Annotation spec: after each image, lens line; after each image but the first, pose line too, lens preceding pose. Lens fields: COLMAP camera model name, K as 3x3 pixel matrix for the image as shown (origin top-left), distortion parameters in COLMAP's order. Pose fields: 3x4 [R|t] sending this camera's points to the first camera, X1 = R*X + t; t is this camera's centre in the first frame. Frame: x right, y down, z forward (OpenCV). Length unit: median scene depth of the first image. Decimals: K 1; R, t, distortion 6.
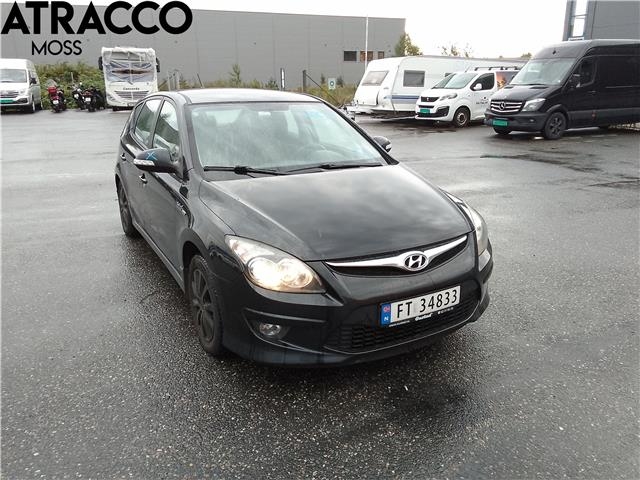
lens RADIAL K [[507.6, 0, 322.3], [0, 507.6, 240.1], [0, 0, 1]] dist [0.036791, -0.046033]
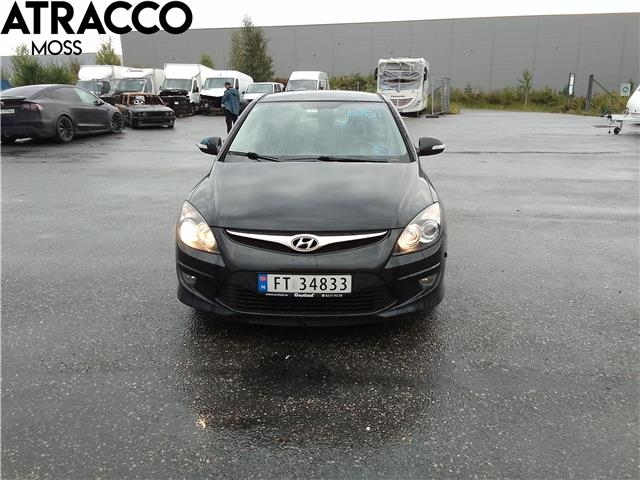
lens RADIAL K [[507.6, 0, 326.2], [0, 507.6, 241.3], [0, 0, 1]] dist [0.036791, -0.046033]
pose [[0.839970, 0.147667, -0.522154, 0.762149], [-0.154892, 0.987473, 0.030091, -0.001636], [0.520056, 0.055602, 0.852320, 0.095534]]
